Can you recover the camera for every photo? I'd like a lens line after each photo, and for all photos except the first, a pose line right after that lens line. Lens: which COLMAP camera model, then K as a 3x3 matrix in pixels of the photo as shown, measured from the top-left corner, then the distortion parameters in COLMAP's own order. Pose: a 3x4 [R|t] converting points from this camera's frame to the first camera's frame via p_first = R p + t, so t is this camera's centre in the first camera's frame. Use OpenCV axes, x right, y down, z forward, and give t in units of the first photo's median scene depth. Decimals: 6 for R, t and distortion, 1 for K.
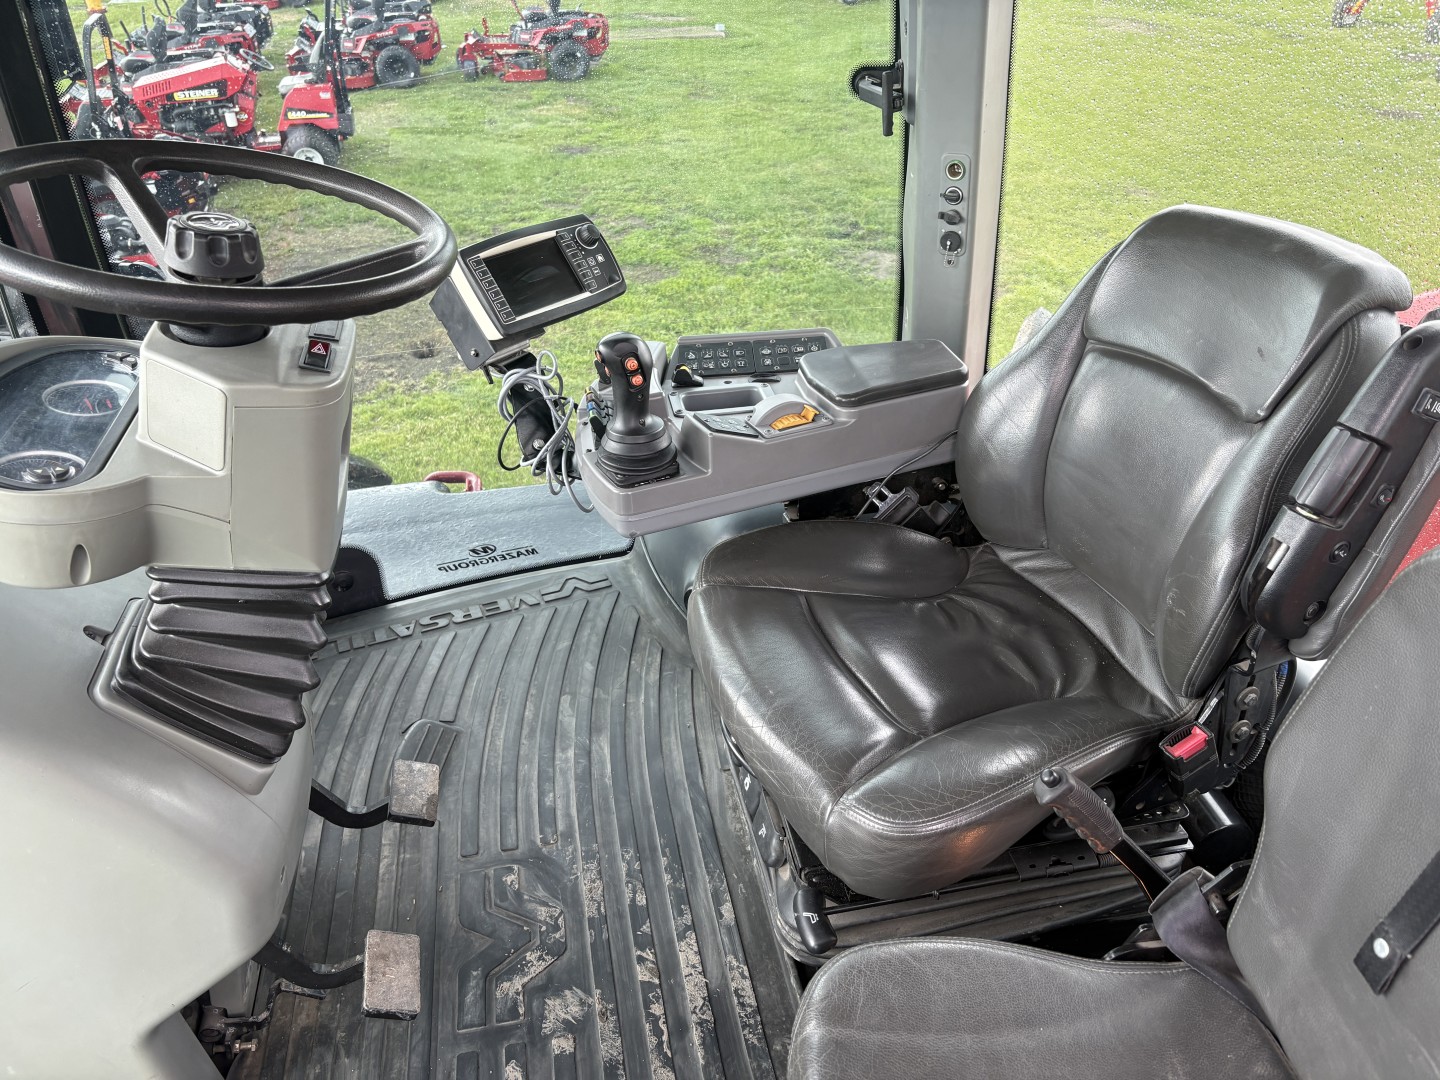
lens RADIAL K [[1083.9, 0, 727.3], [0, 1083.9, 545.1], [0, 0, 1]] dist [0.063605, -0.080627]
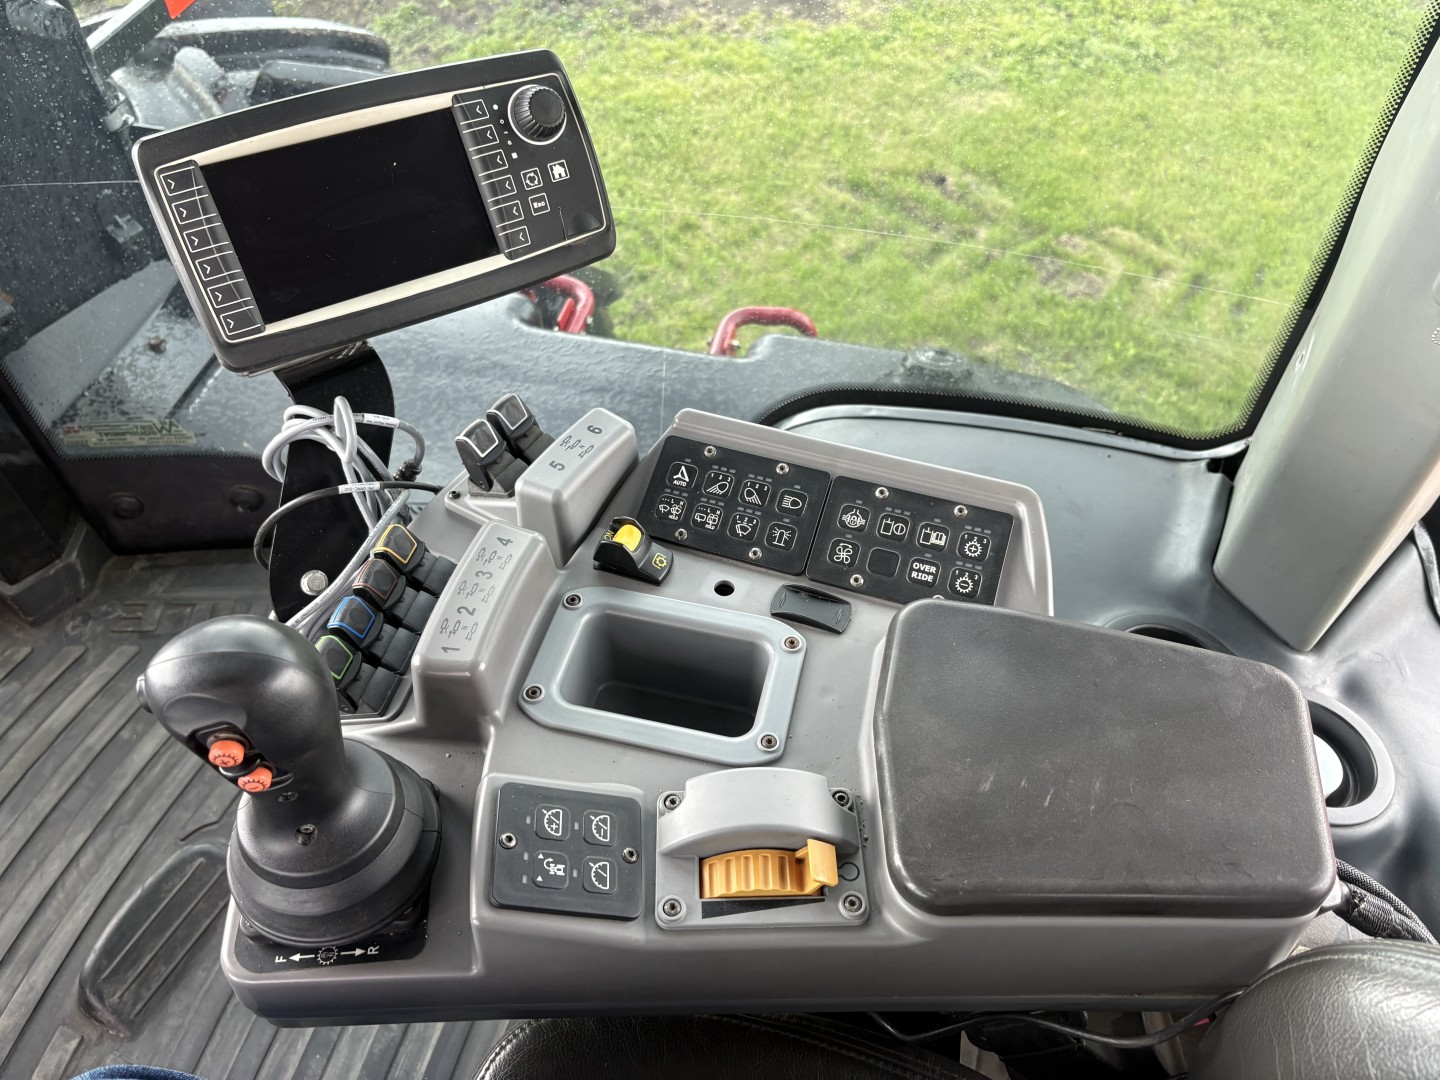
lens RADIAL K [[1083.9, 0, 705.7], [0, 1083.9, 531.5], [0, 0, 1]] dist [0.063605, -0.080627]
pose [[0.918681, 0.316484, -0.236352, 0.081195], [-0.229946, 0.915018, 0.331461, -0.292358], [0.321169, -0.250159, 0.913384, 0.601834]]
